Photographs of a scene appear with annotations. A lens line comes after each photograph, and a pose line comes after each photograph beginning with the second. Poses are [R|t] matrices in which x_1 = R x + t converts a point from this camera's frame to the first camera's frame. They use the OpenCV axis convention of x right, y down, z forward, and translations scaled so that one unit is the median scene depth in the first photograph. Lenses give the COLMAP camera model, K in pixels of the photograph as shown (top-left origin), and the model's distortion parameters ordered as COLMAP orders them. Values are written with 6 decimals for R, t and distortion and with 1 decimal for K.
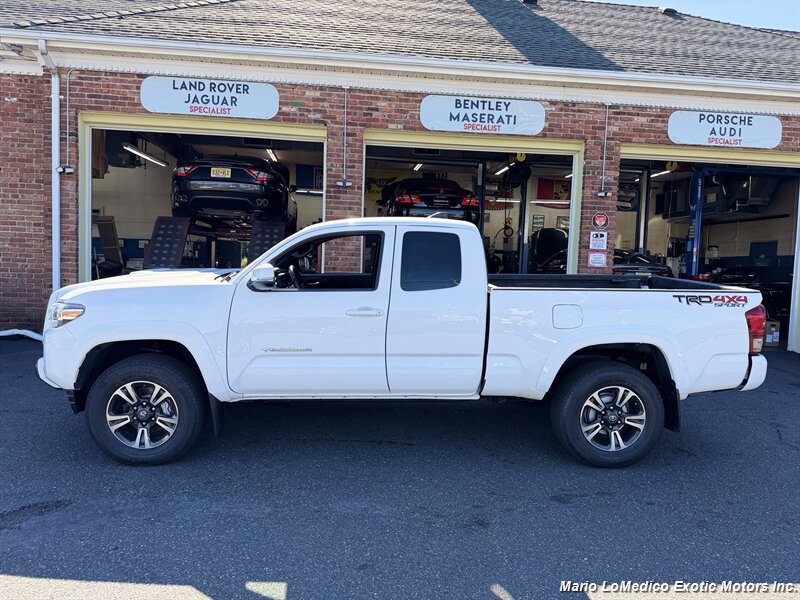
lens RADIAL K [[564.6, 0, 399.0], [0, 564.6, 304.2], [0, 0, 1]] dist [0.039469, -0.042065]
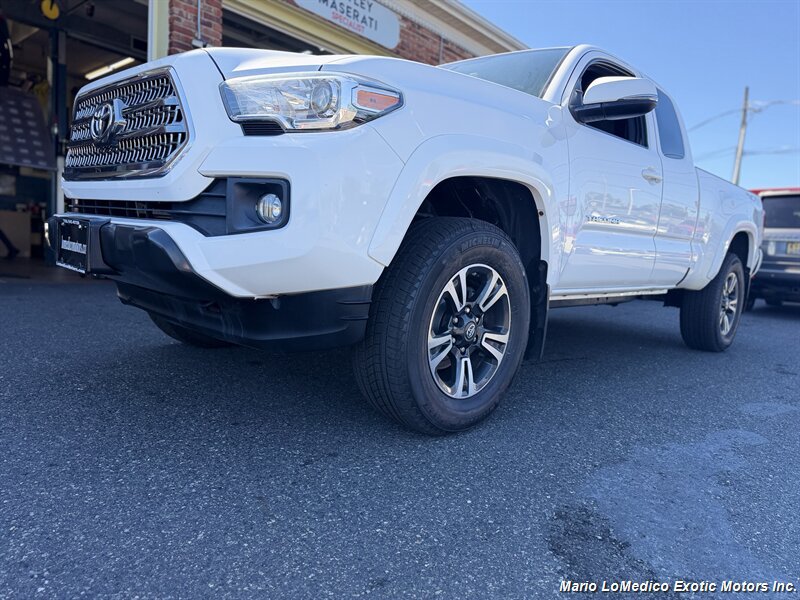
lens RADIAL K [[564.6, 0, 399.6], [0, 564.6, 300.1], [0, 0, 1]] dist [0.039469, -0.042065]
pose [[0.730511, -0.041659, 0.681629, -0.418811], [0.016751, 0.998930, 0.043100, 0.071580], [-0.682695, -0.020067, 0.730428, 0.335872]]
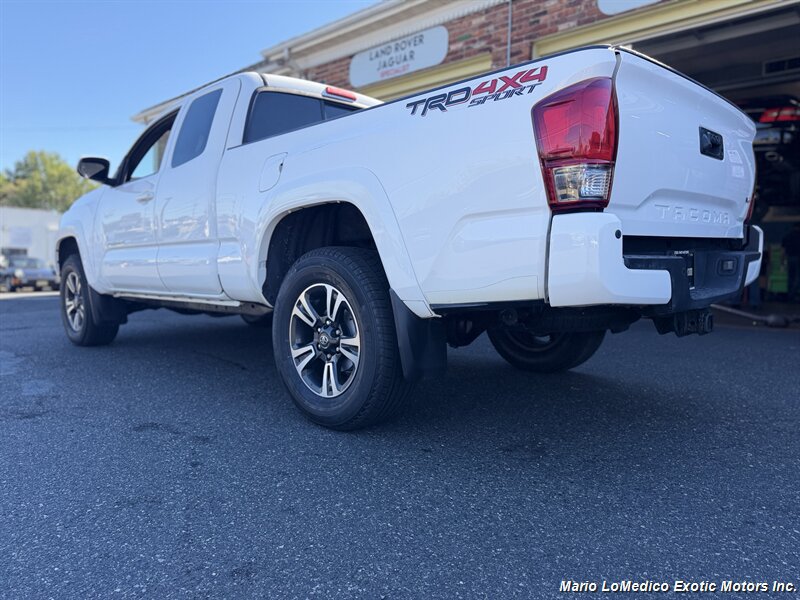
lens RADIAL K [[564.6, 0, 399.2], [0, 564.6, 306.8], [0, 0, 1]] dist [0.039469, -0.042065]
pose [[0.665023, 0.032466, -0.746117, 0.449264], [-0.057228, 0.998332, -0.007568, 0.087593], [0.744627, 0.047732, 0.665772, 0.353285]]
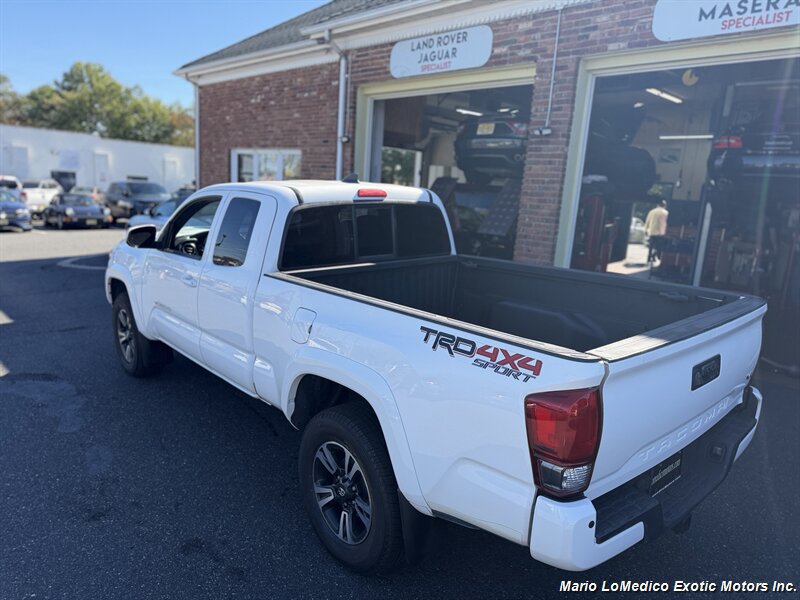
lens RADIAL K [[564.6, 0, 394.0], [0, 564.6, 304.4], [0, 0, 1]] dist [0.039469, -0.042065]
pose [[0.605514, 0.165610, -0.778413, 0.466829], [-0.101471, 0.986191, 0.130883, -0.055416], [0.789339, -0.000265, 0.613957, 0.338418]]
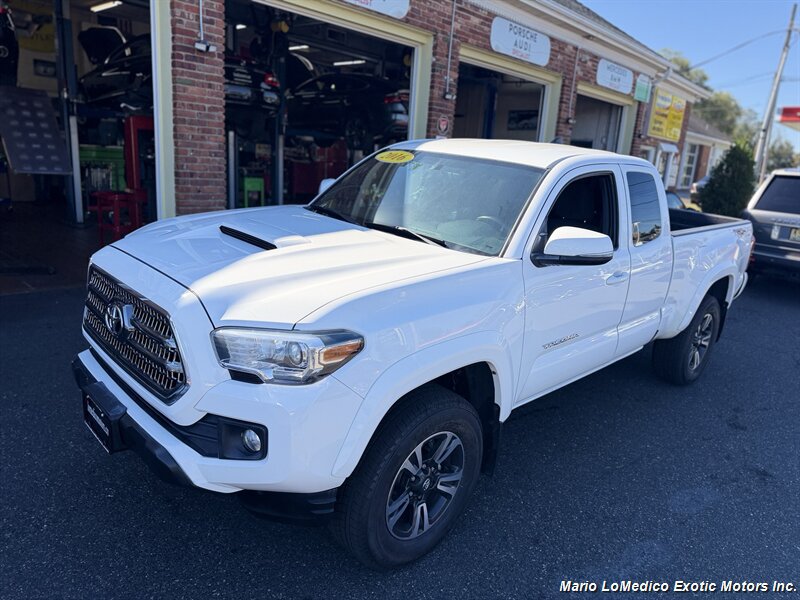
lens RADIAL K [[564.6, 0, 400.0], [0, 564.6, 299.5], [0, 0, 1]] dist [0.039469, -0.042065]
pose [[0.753713, -0.140386, 0.642035, -0.416956], [-0.000747, 0.976735, 0.214447, -0.065638], [-0.657203, -0.162111, 0.736073, 0.298767]]
